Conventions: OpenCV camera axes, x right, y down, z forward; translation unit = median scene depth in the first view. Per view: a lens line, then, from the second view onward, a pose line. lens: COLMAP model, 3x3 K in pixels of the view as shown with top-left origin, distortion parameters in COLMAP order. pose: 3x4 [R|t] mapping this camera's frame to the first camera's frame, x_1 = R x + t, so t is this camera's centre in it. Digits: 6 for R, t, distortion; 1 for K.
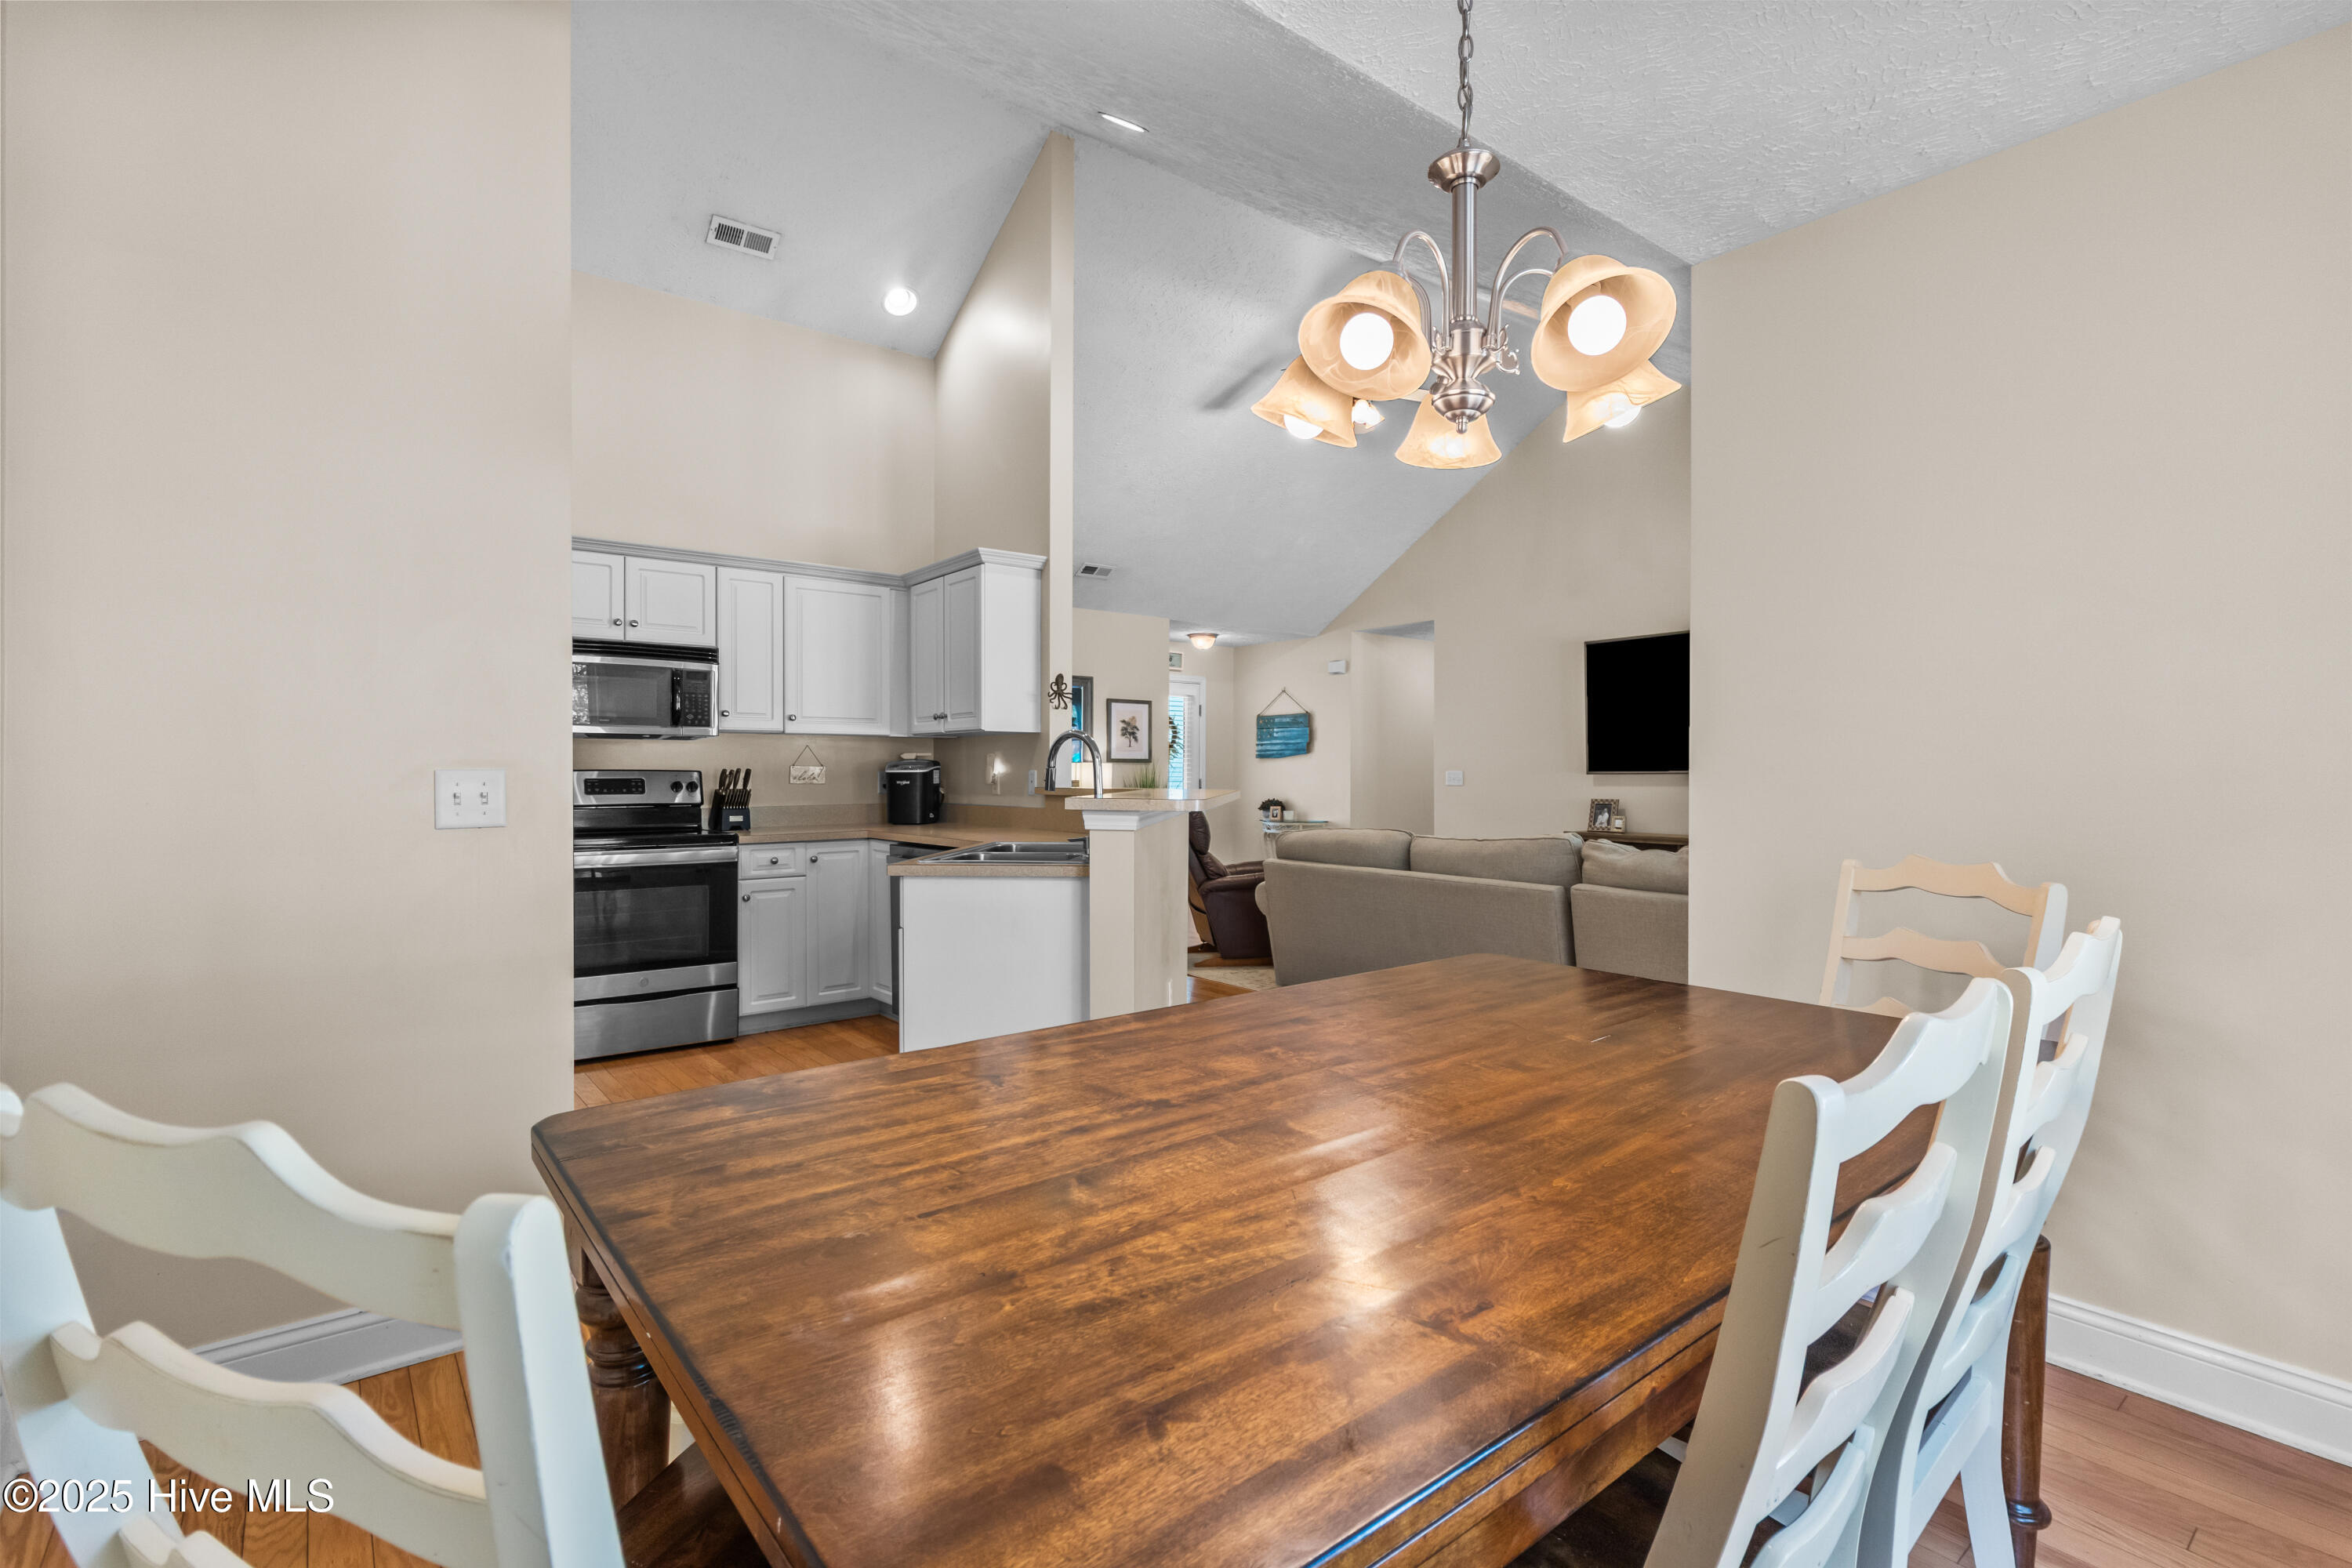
lens RADIAL K [[1091.2, 0, 1185.4], [0, 1091.2, 772.4], [0, 0, 1]] dist [0.000999, -0.000410]
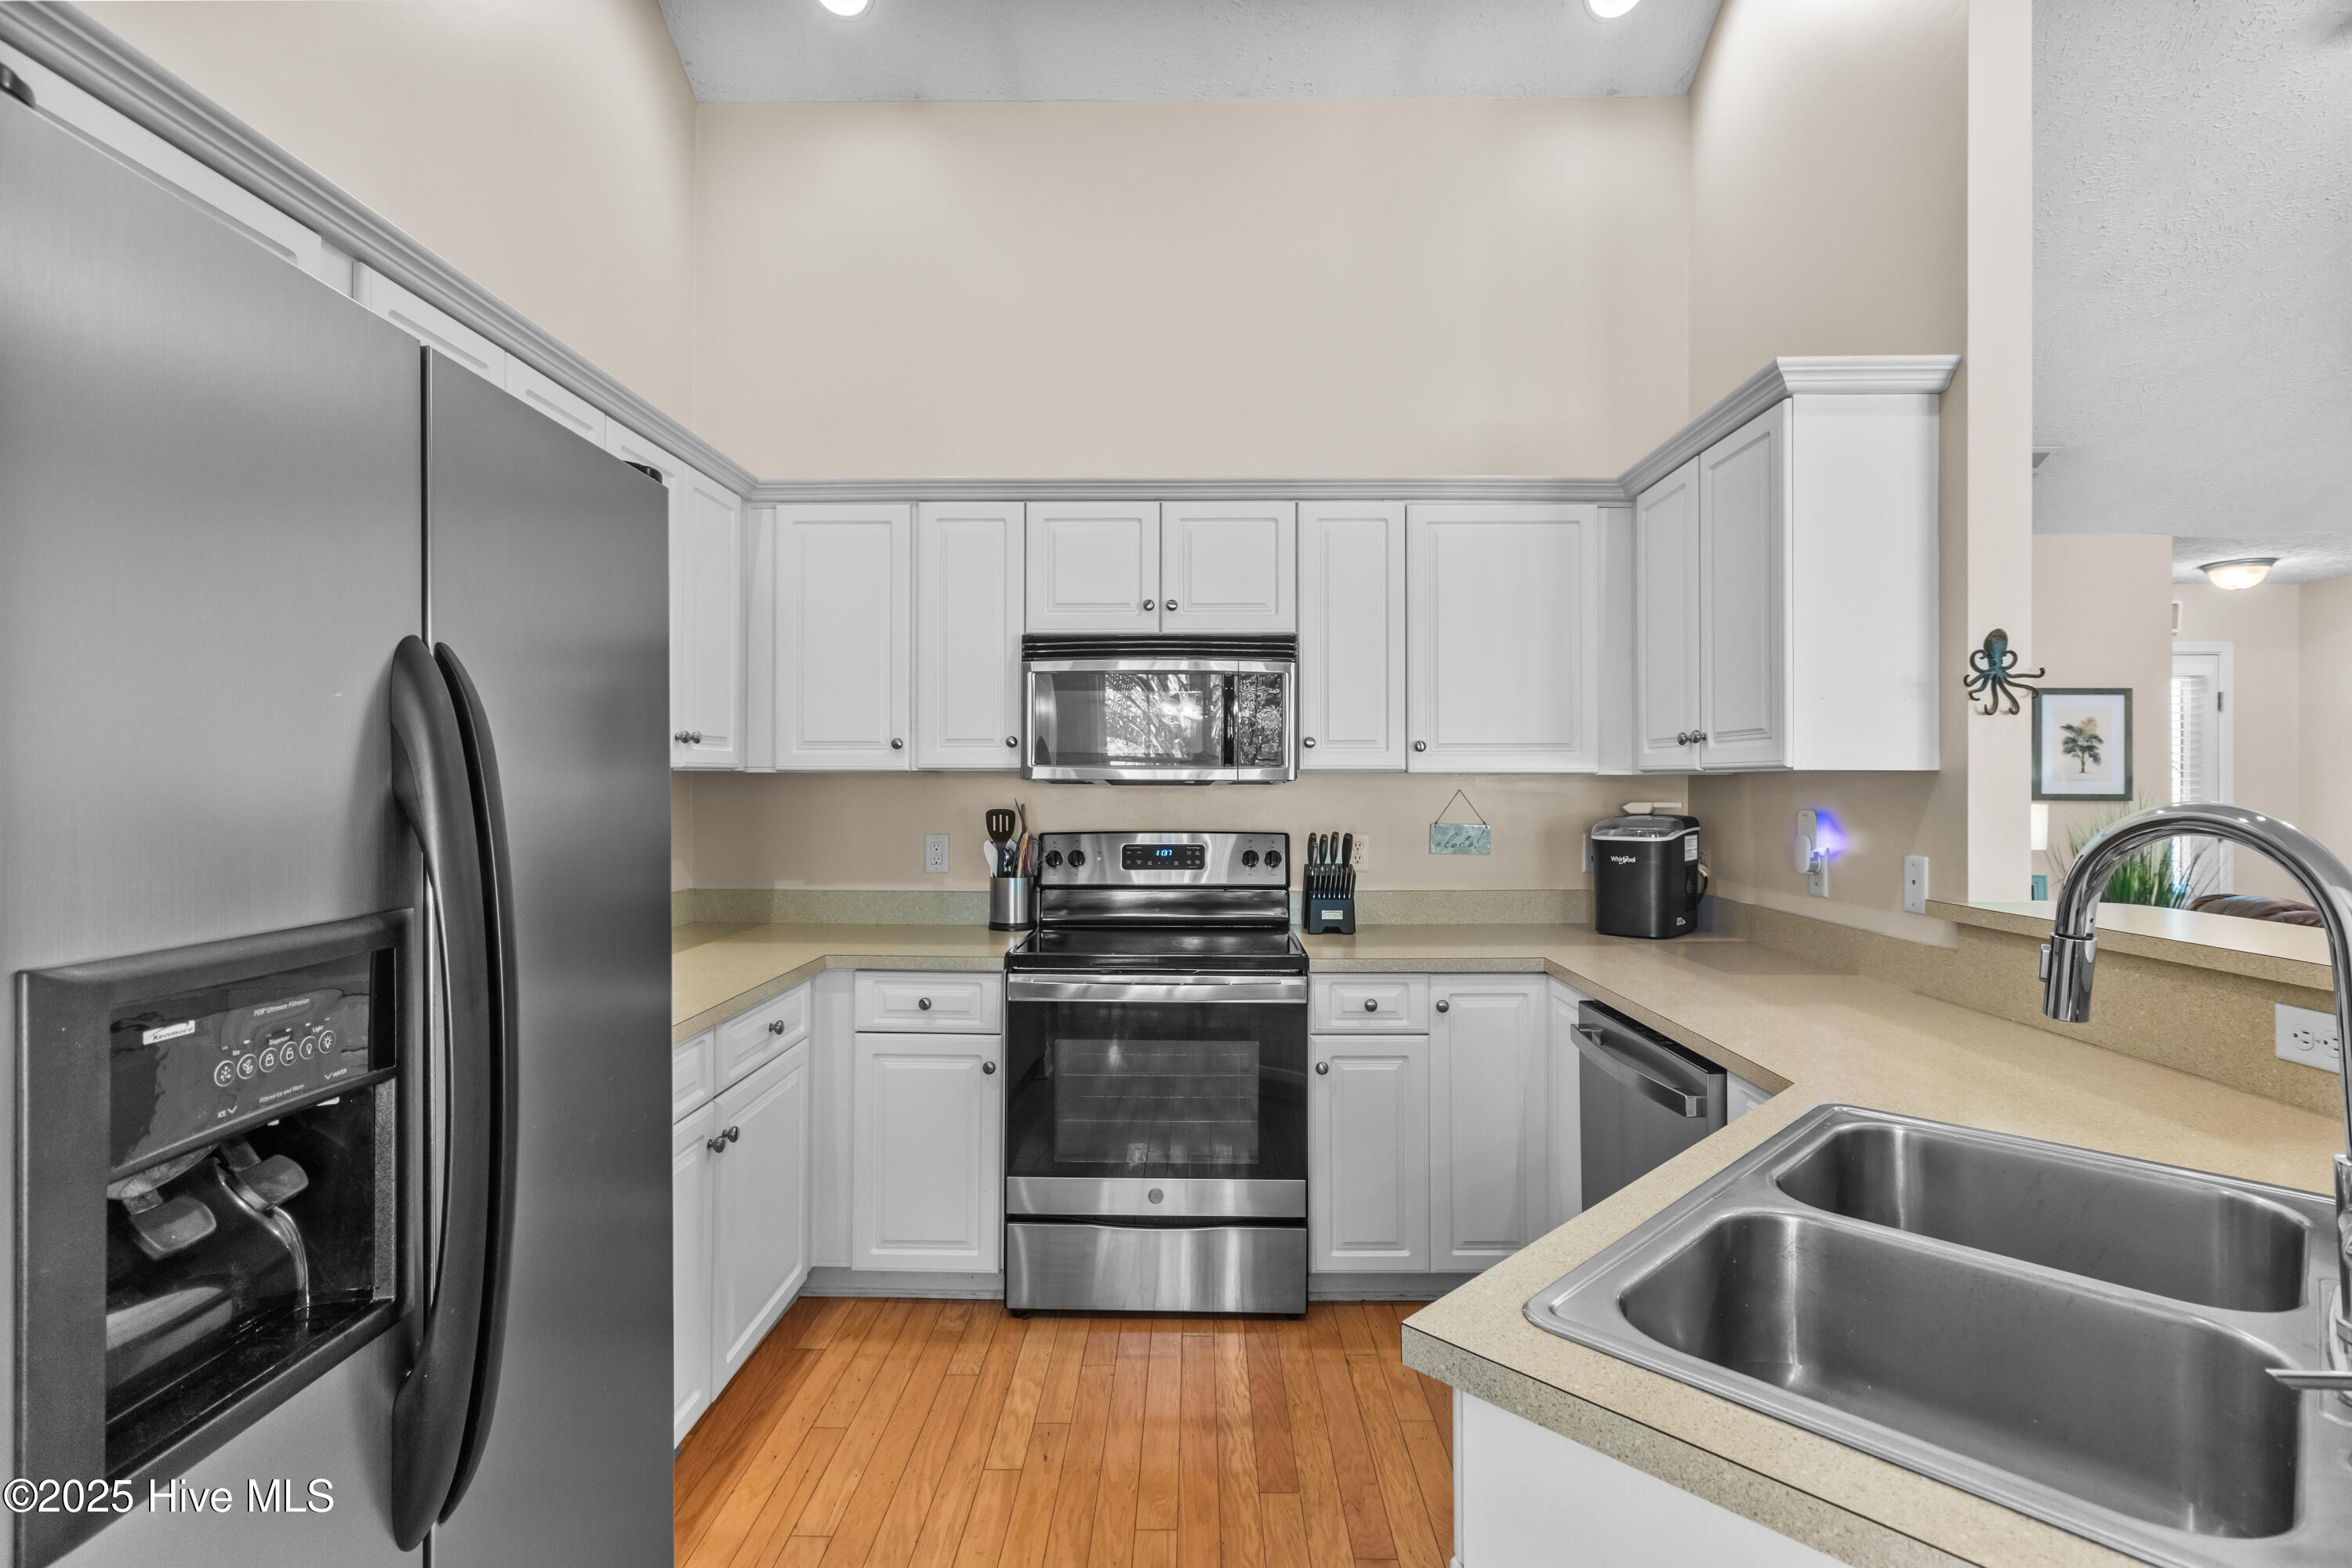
lens RADIAL K [[1091.2, 0, 1185.4], [0, 1091.2, 772.4], [0, 0, 1]] dist [0.000999, -0.000410]
pose [[0.773469, -0.003588, -0.633824, -0.089514], [-0.001717, 0.999968, -0.007755, -0.031747], [0.633832, 0.007087, 0.773438, 0.475594]]
